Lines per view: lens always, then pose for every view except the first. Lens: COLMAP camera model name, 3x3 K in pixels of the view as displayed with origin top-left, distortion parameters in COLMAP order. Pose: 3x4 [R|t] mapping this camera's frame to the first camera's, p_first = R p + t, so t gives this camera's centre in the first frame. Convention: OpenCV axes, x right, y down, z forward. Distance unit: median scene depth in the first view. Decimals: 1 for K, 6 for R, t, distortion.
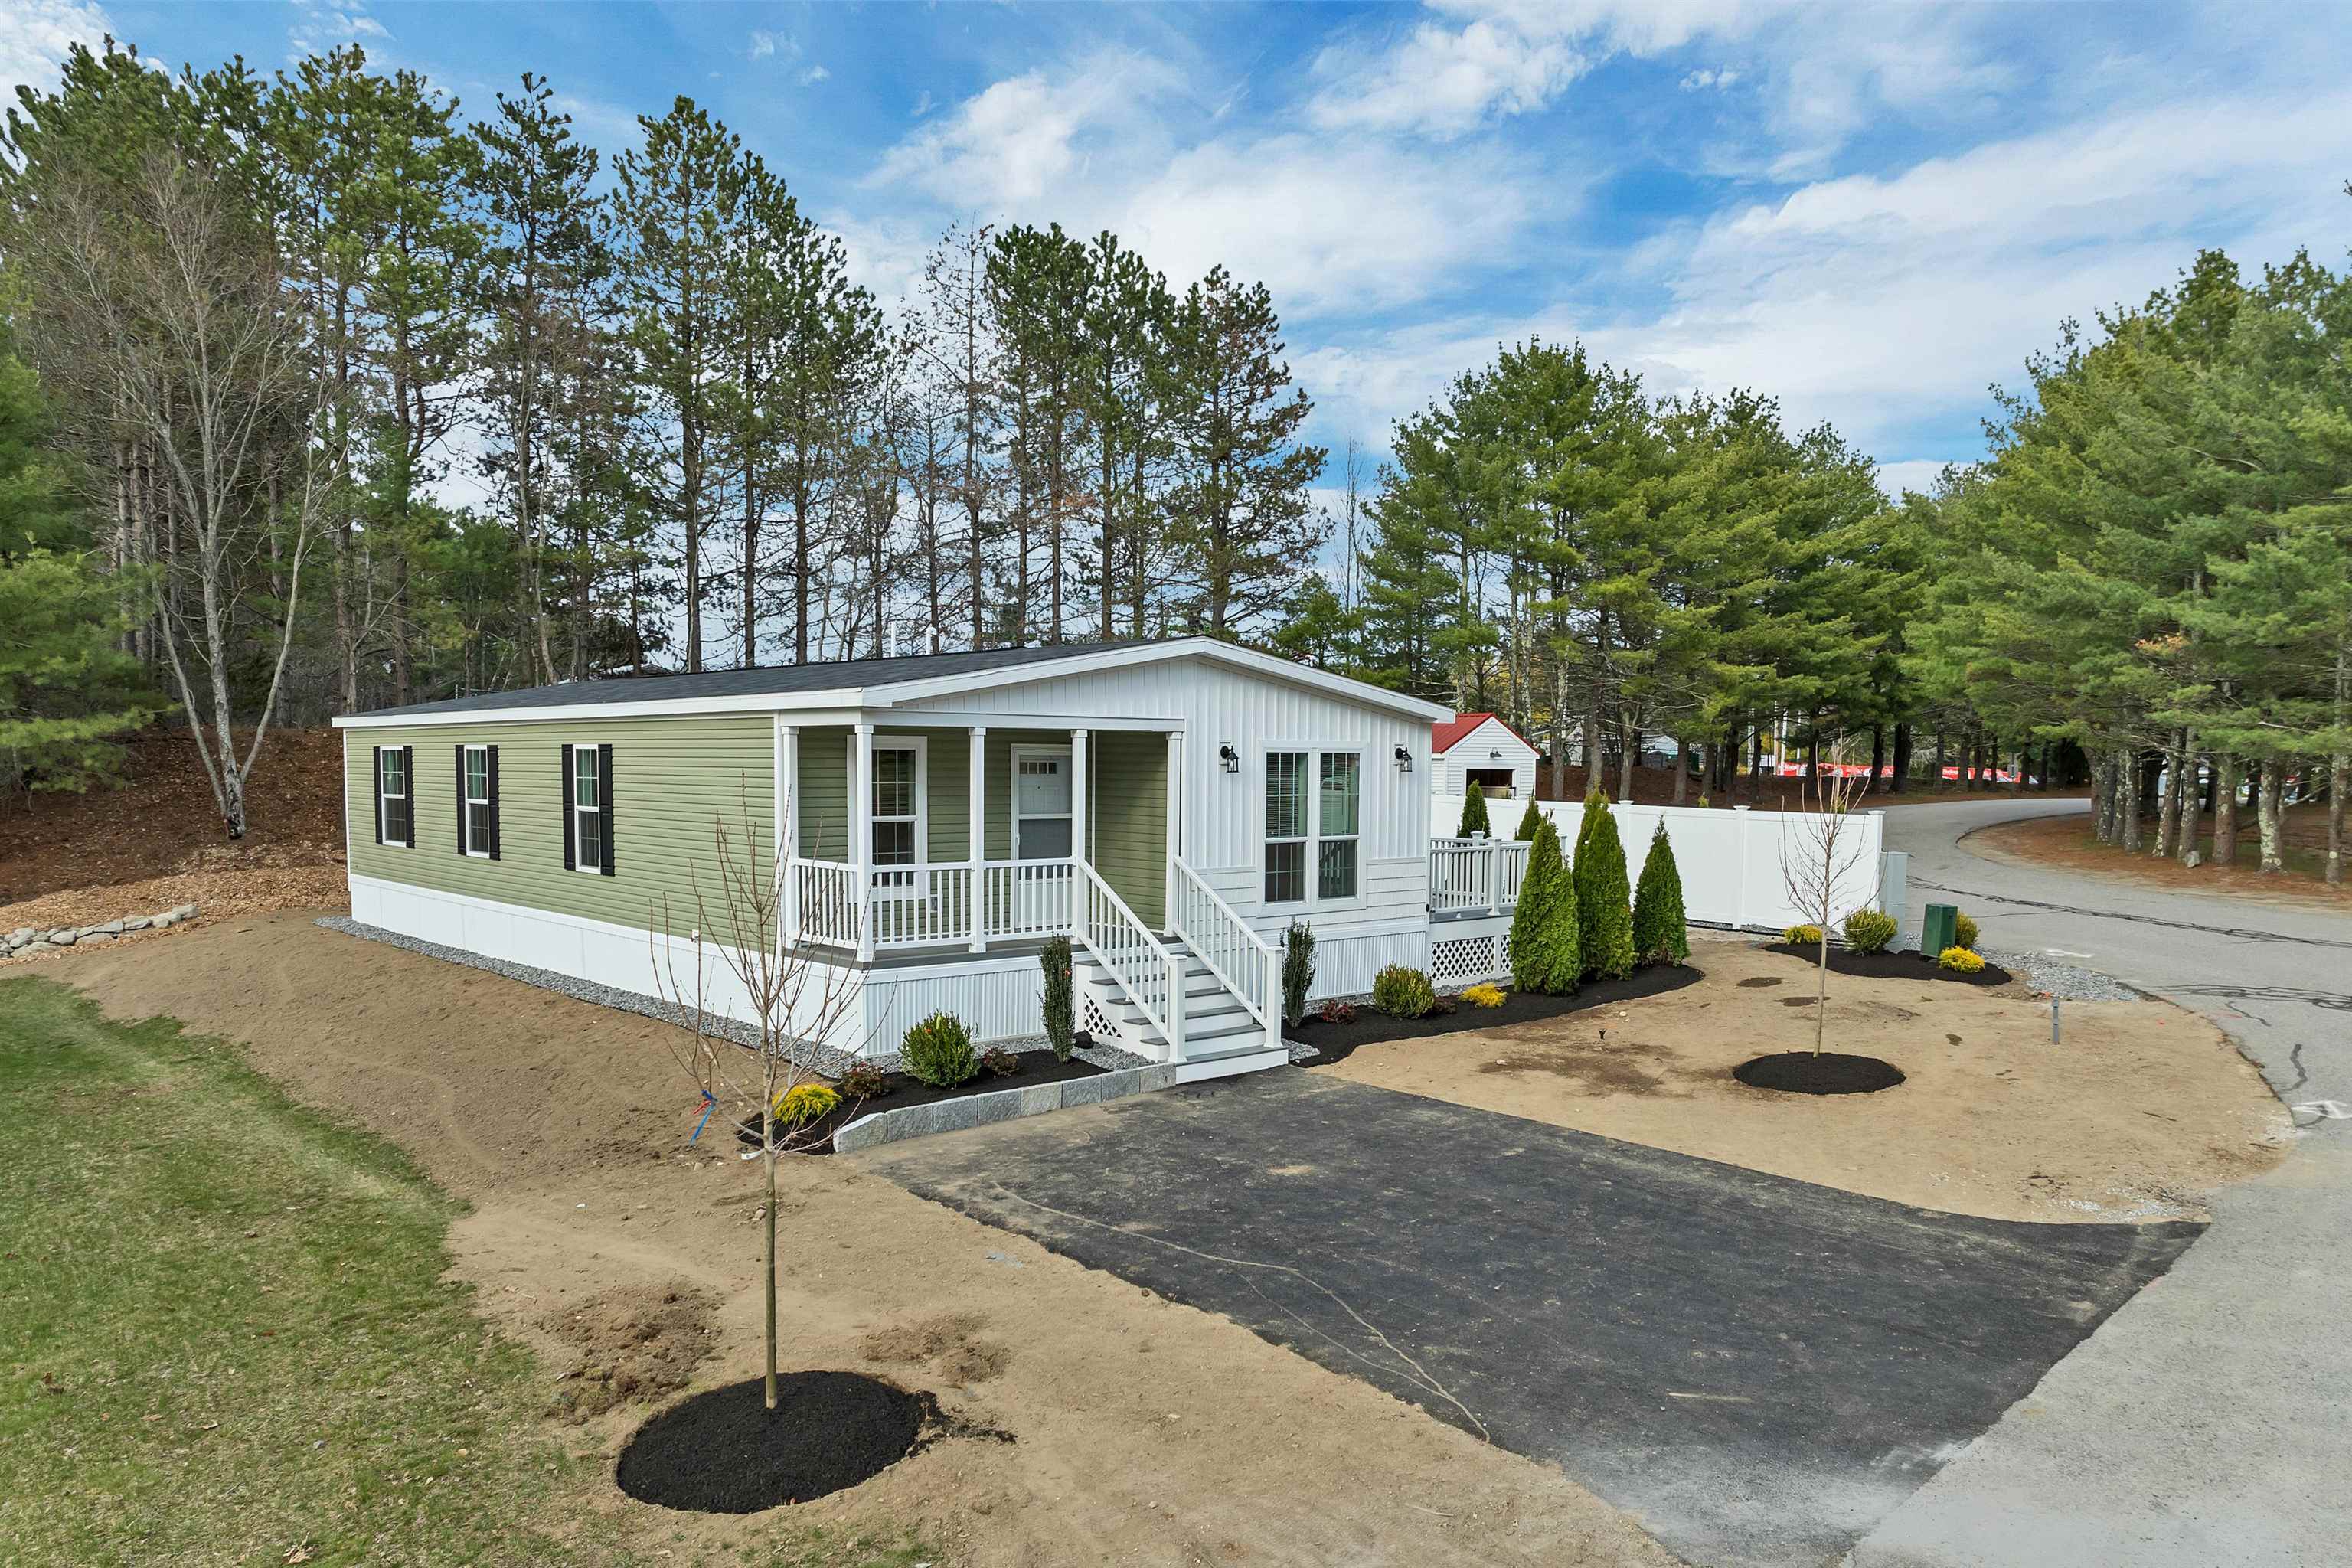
lens RADIAL K [[1687.7, 0, 1183.6], [0, 1687.7, 882.9], [0, 0, 1]] dist [-0.019599, -0.028131]
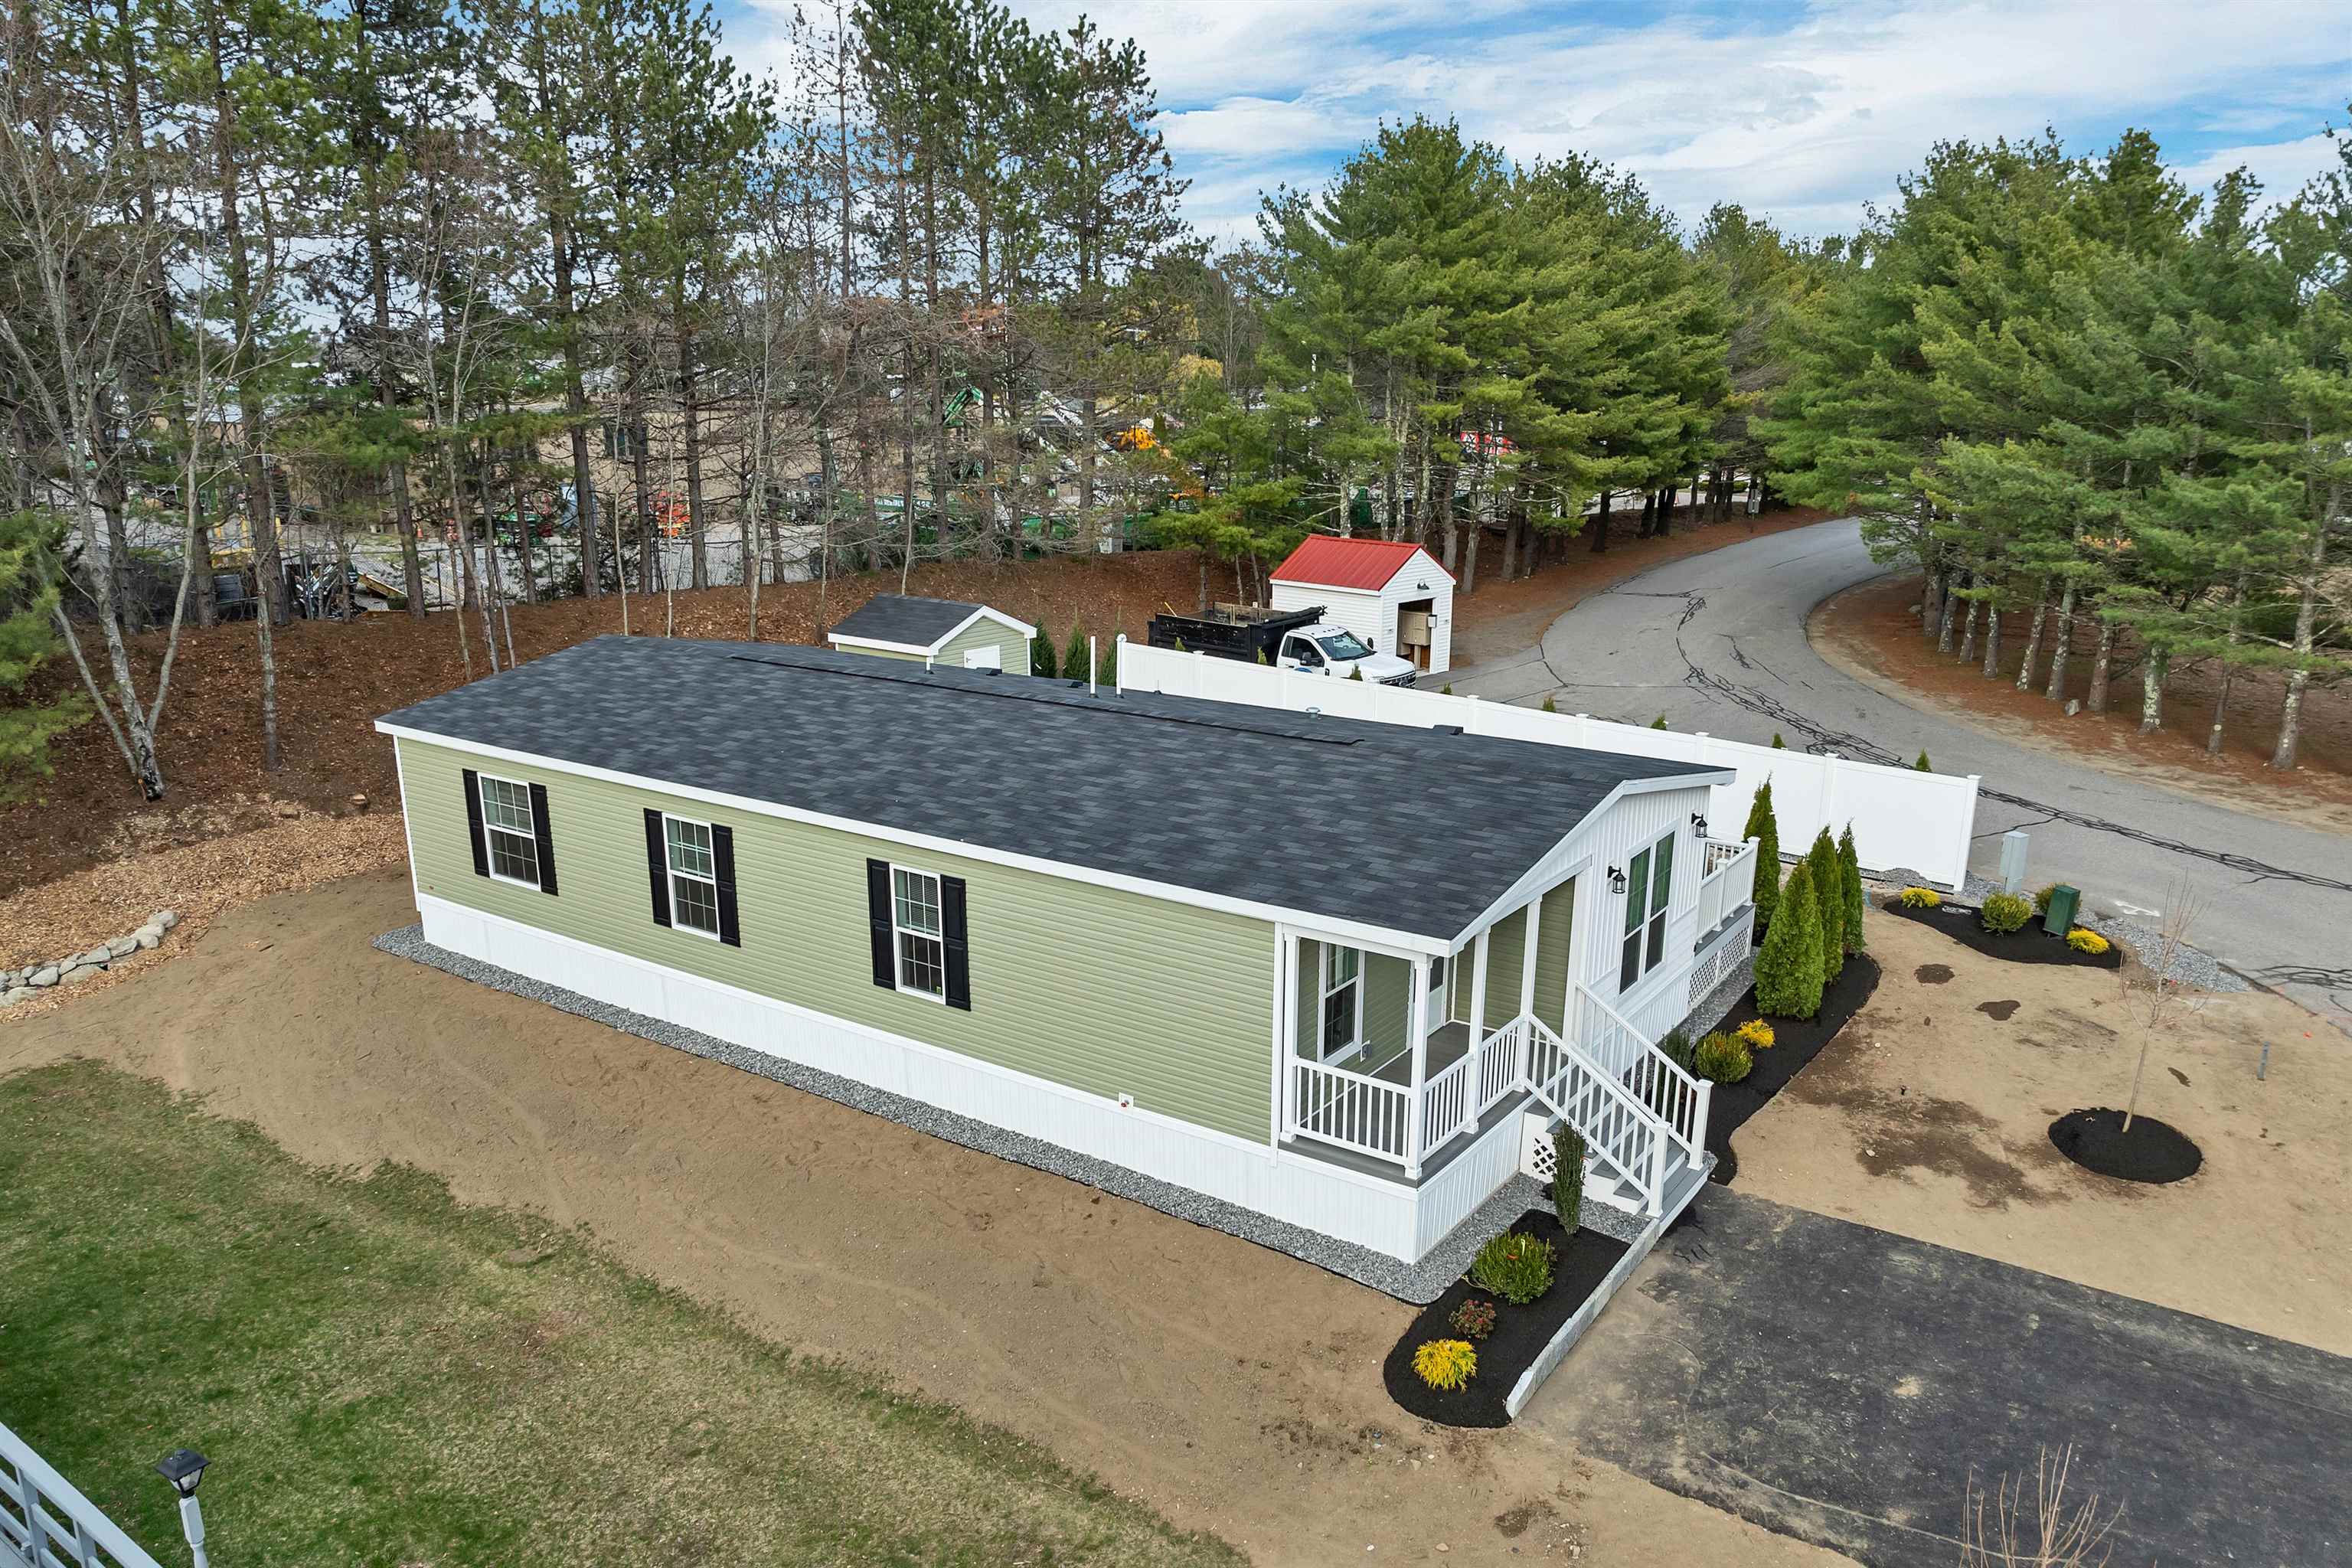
lens RADIAL K [[1687.7, 0, 1183.6], [0, 1687.7, 882.9], [0, 0, 1]] dist [-0.019599, -0.028131]
pose [[0.969970, -0.074937, 0.231395, -0.439203], [0.021491, 0.974039, 0.225356, -0.290202], [-0.242275, -0.213615, 0.946399, 0.078485]]
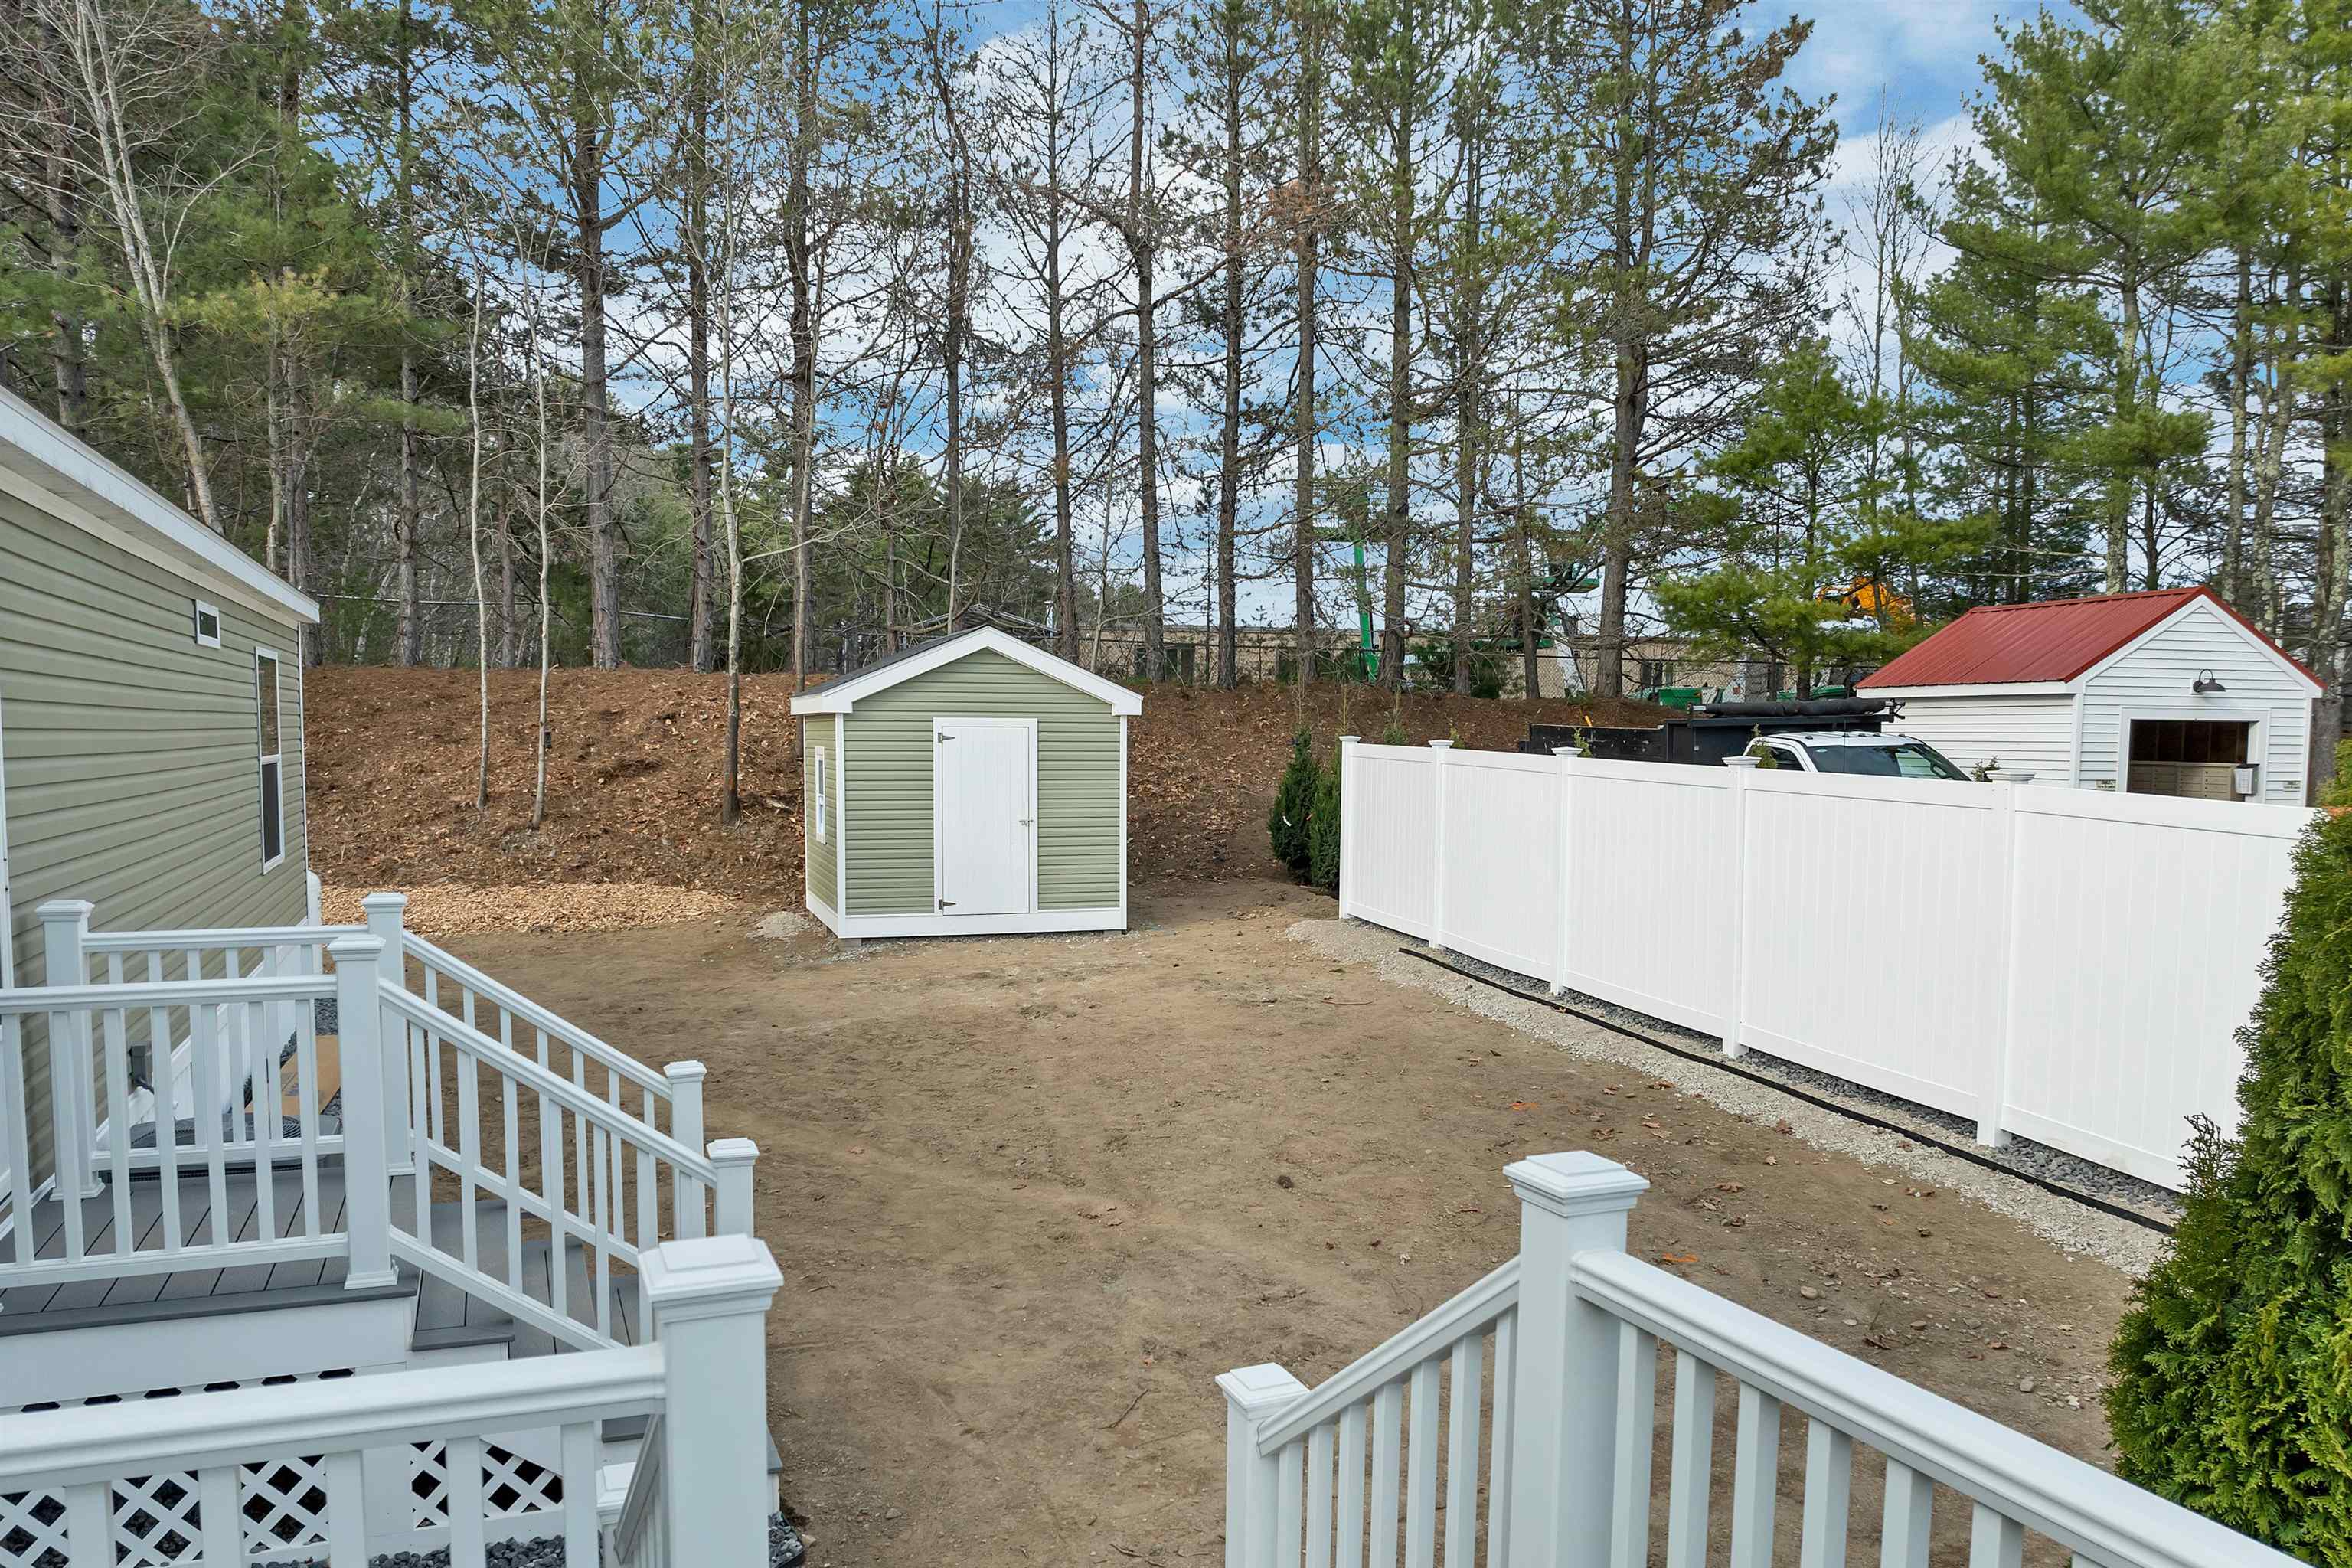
lens RADIAL K [[1687.7, 0, 1183.6], [0, 1687.7, 882.9], [0, 0, 1]] dist [-0.019599, -0.028131]
pose [[0.944719, 0.033913, -0.326123, 0.171991], [-0.028460, 0.999364, 0.021481, -0.061080], [0.326644, -0.011012, 0.945083, 1.148210]]
